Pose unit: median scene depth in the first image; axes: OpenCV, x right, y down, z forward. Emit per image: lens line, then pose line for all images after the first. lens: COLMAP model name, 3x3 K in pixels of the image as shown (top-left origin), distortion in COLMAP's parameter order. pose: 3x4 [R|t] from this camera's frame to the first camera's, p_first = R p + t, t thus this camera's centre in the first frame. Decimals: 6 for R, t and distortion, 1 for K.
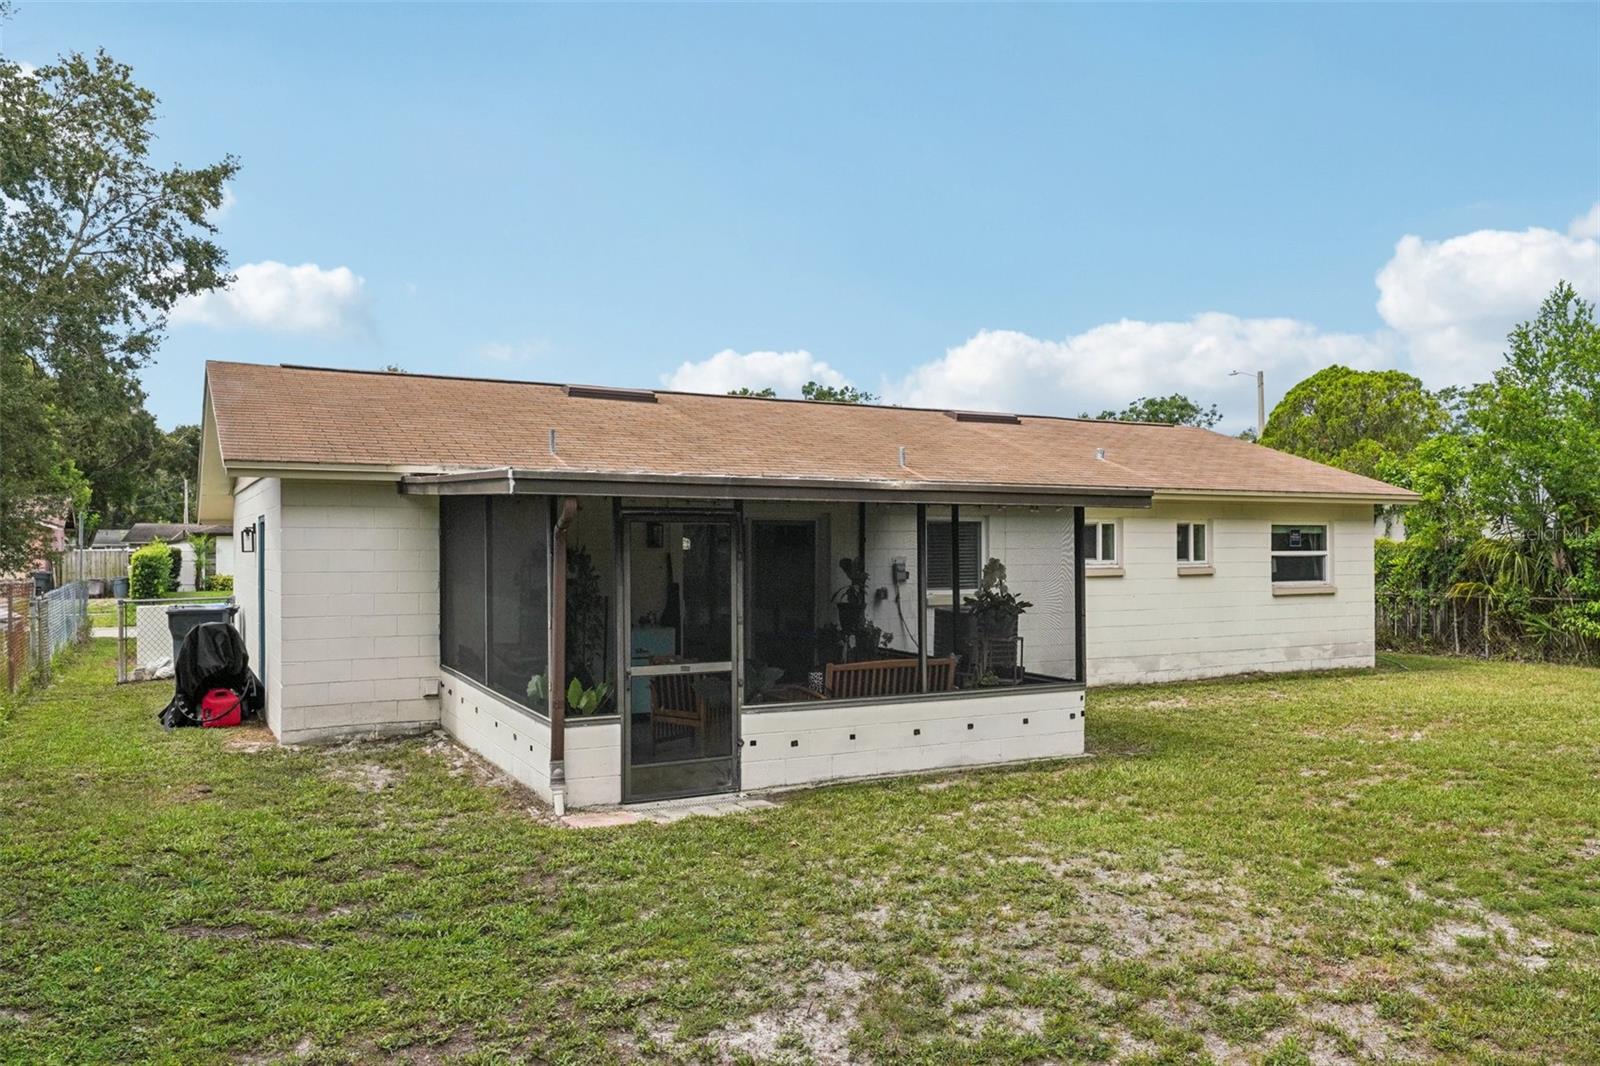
lens RADIAL K [[1149.4, 0, 802.4], [0, 1149.4, 539.1], [0, 0, 1]] dist [0.011778, 0.001669]
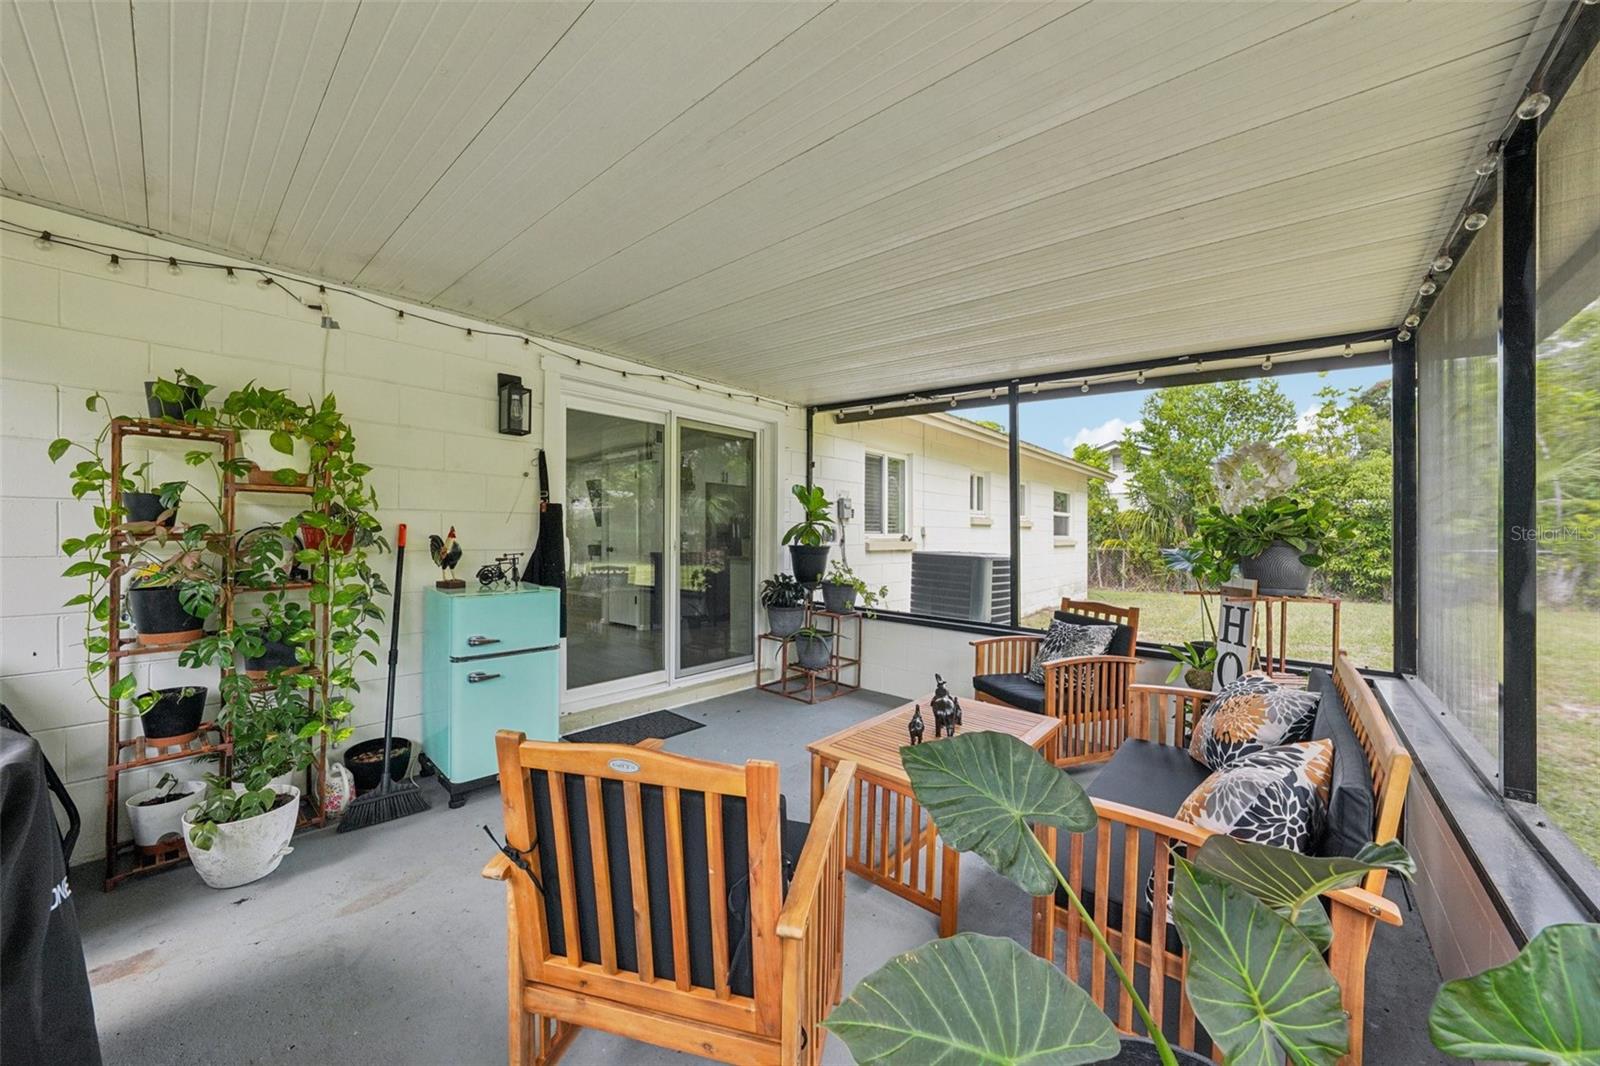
lens RADIAL K [[584.1, 0, 803.9], [0, 584.1, 533.5], [0, 0, 1]] dist [-0.001278, 0.000080]
pose [[0.939736, 0.006759, 0.341834, -0.068769], [-0.008224, 0.999962, 0.002838, 0.036732], [-0.341801, -0.005478, 0.939756, 0.511759]]
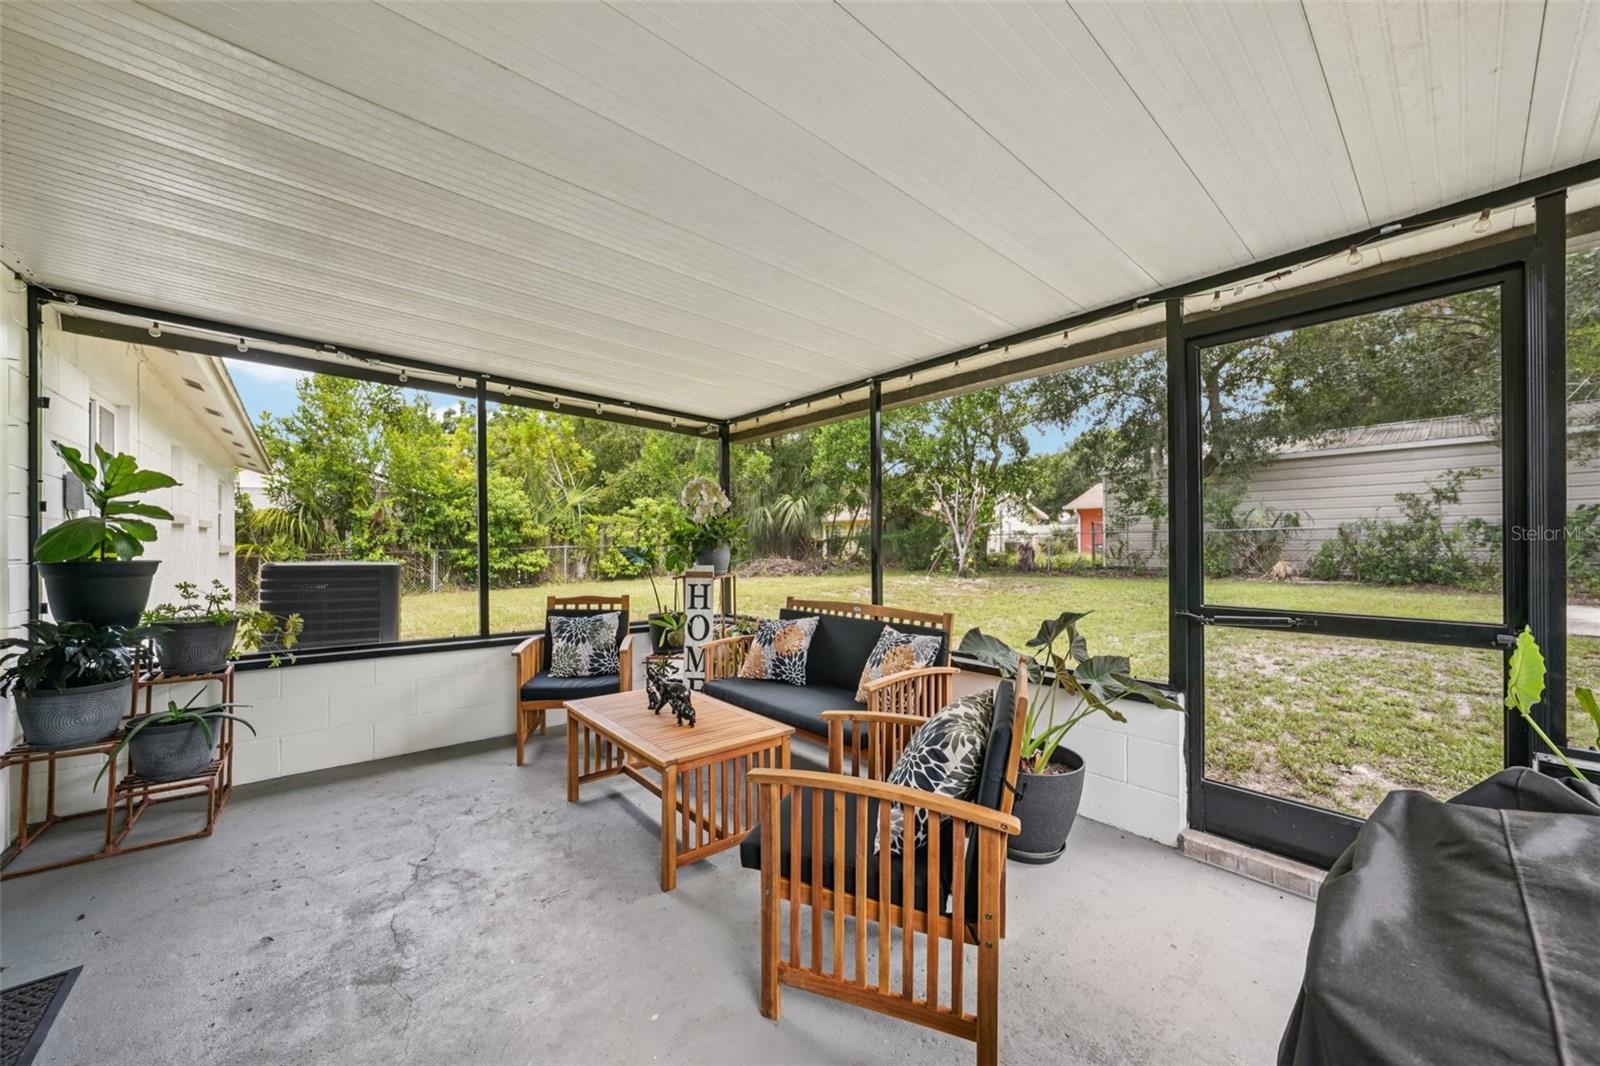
lens RADIAL K [[584.1, 0, 807.0], [0, 584.1, 536.1], [0, 0, 1]] dist [-0.001278, 0.000080]
pose [[-0.203964, 0.005176, 0.978965, -0.153946], [-0.002013, 0.999982, -0.005706, 0.037436], [-0.978976, -0.003135, -0.203950, 0.631687]]
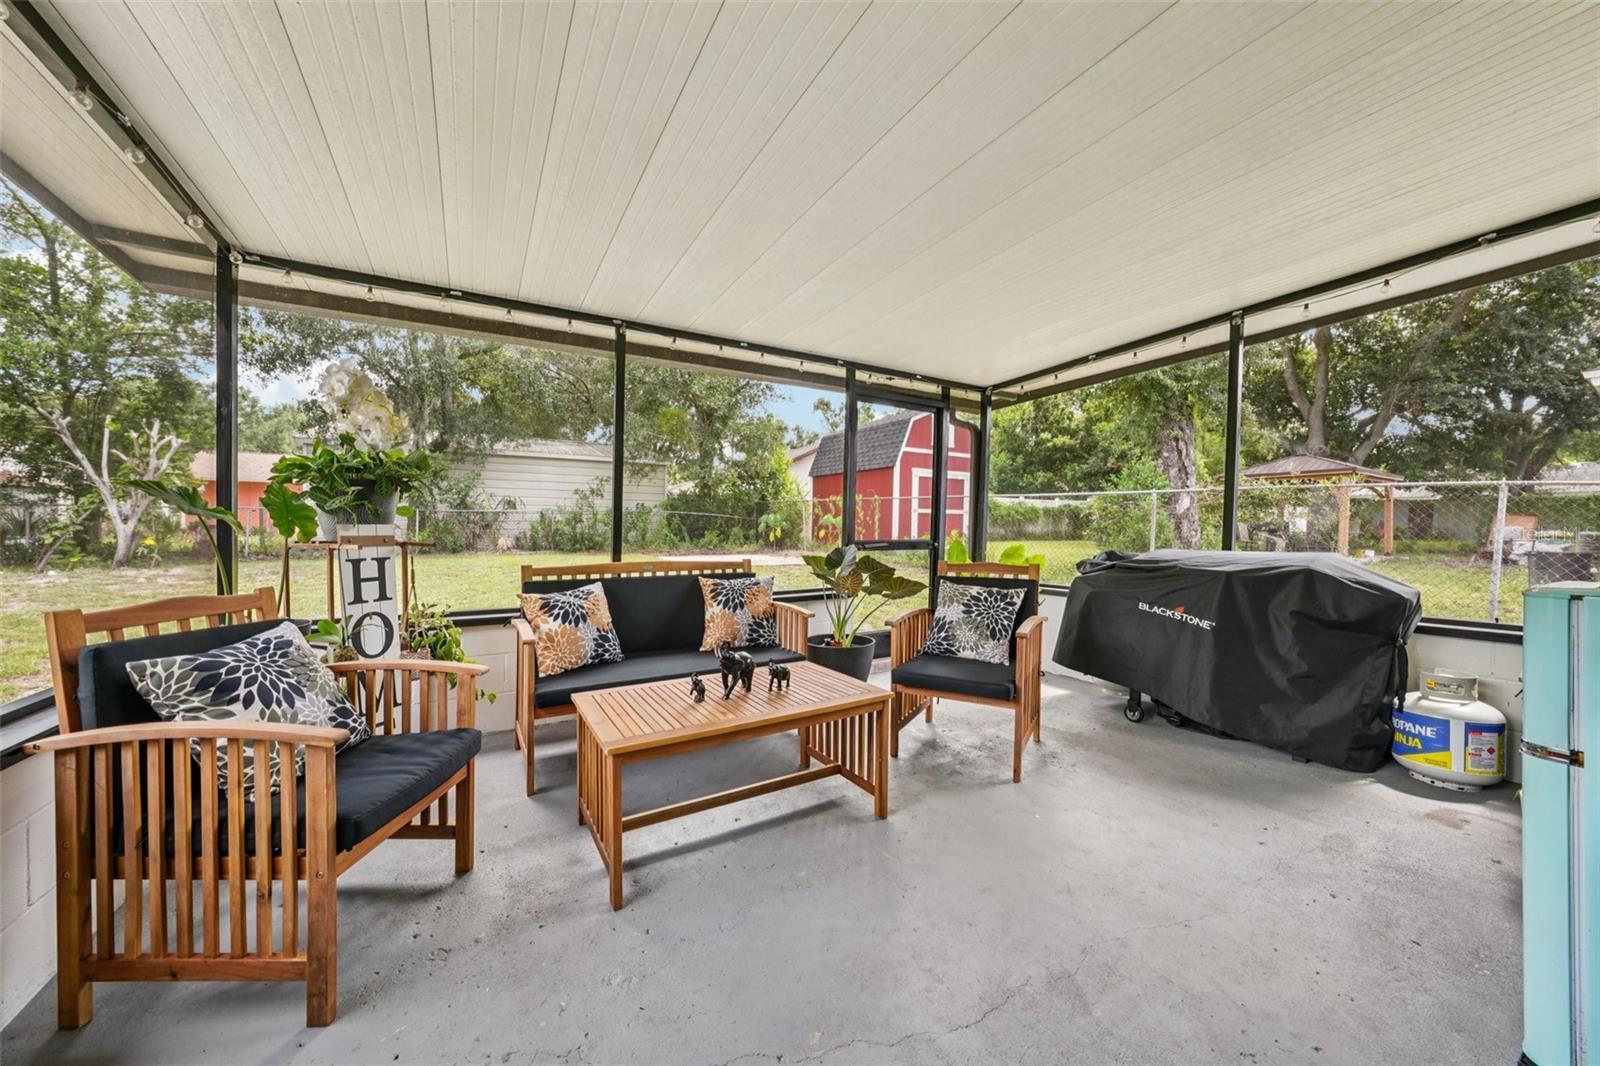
lens RADIAL K [[548.0, 0, 800.6], [0, 548.0, 538.1], [0, 0, 1]] dist [-0.002679, 0.000013]
pose [[-0.999614, -0.006669, -0.026965, 0.003077], [-0.007062, 0.999870, 0.014503, 0.049556], [0.026865, 0.014688, -0.999531, 0.759982]]
